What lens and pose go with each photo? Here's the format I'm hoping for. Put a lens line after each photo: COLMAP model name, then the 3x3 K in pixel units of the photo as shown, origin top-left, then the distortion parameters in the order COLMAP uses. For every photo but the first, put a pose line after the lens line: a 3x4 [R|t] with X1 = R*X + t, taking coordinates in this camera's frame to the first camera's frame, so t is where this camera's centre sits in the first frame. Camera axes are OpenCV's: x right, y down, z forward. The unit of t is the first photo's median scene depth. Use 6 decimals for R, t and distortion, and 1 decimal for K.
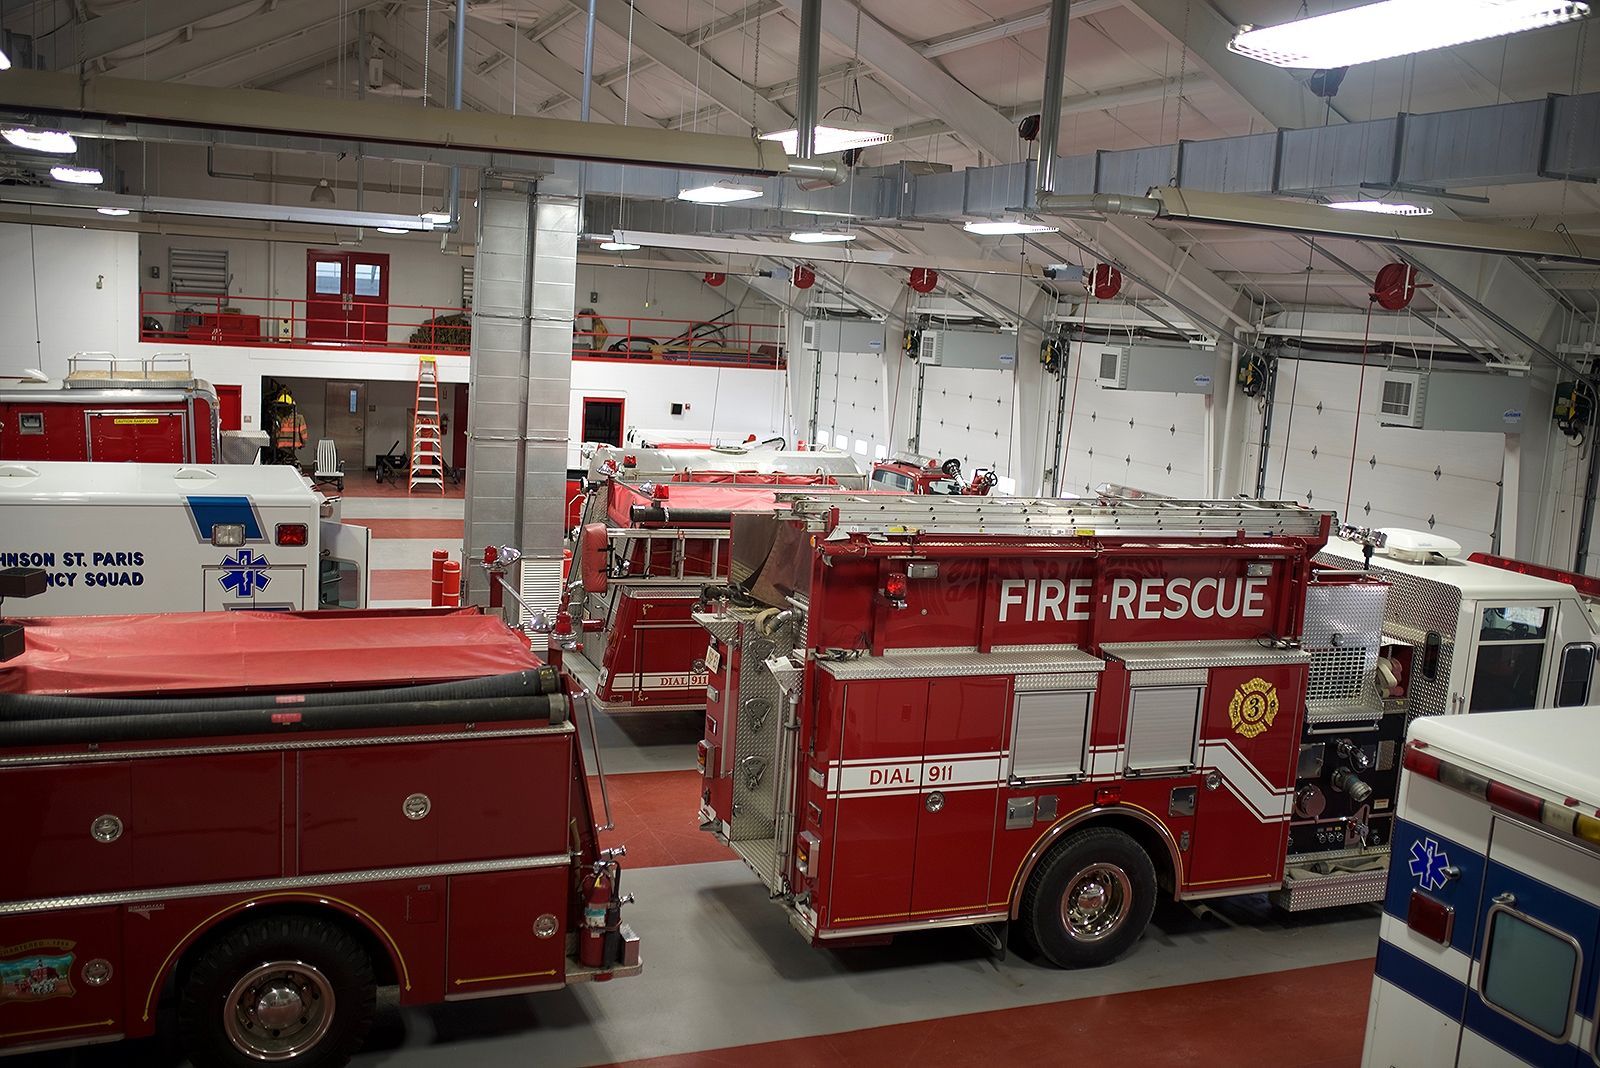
lens RADIAL K [[1512.1, 0, 794.4], [0, 1512.1, 538.5], [0, 0, 1]] dist [-0.029088, 0.000000]
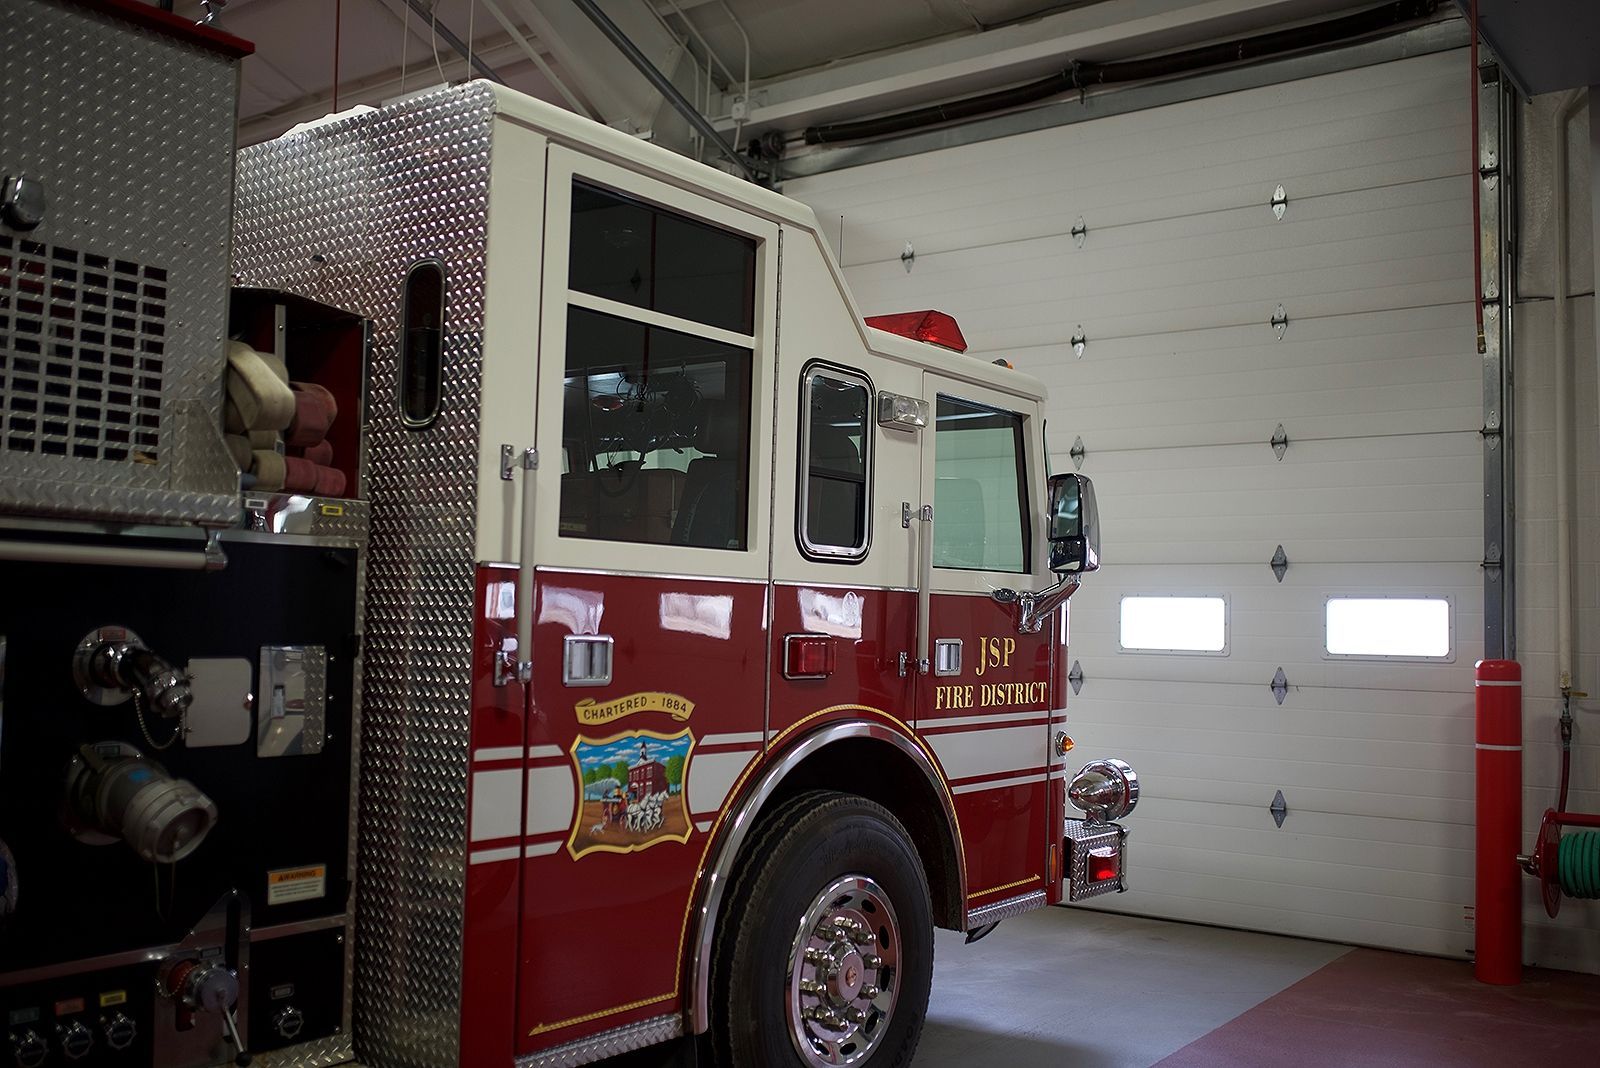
lens RADIAL K [[1512.1, 0, 798.9], [0, 1512.1, 543.5], [0, 0, 1]] dist [-0.029088, 0.000000]
pose [[0.855565, -0.022704, 0.517197, 0.354927], [0.117060, 0.981647, -0.150554, 0.181203], [-0.504286, 0.189352, 0.842521, 0.768915]]
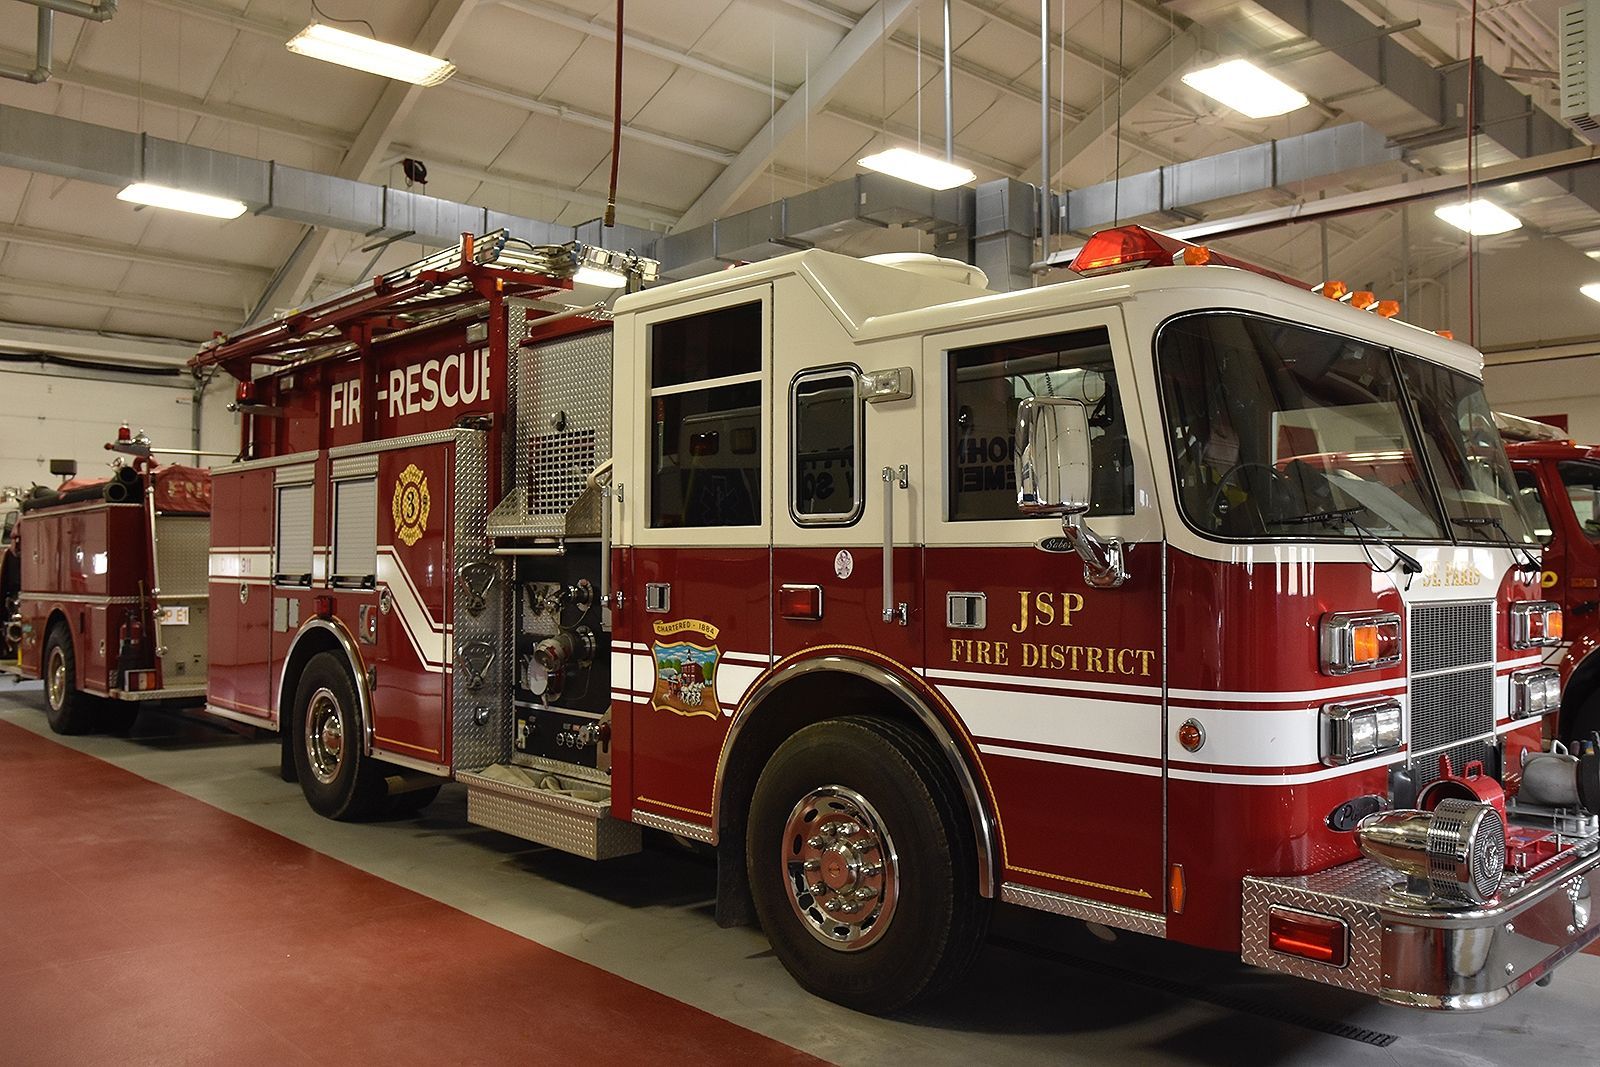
lens RADIAL K [[1266.1, 0, 810.3], [0, 1266.1, 535.0], [0, 0, 1]] dist [-0.069996, 0.052300]
pose [[0.370109, -0.085906, -0.925008, 0.945760], [-0.125254, 0.982009, -0.141316, 0.188342], [0.920506, 0.168163, 0.352690, 0.951667]]
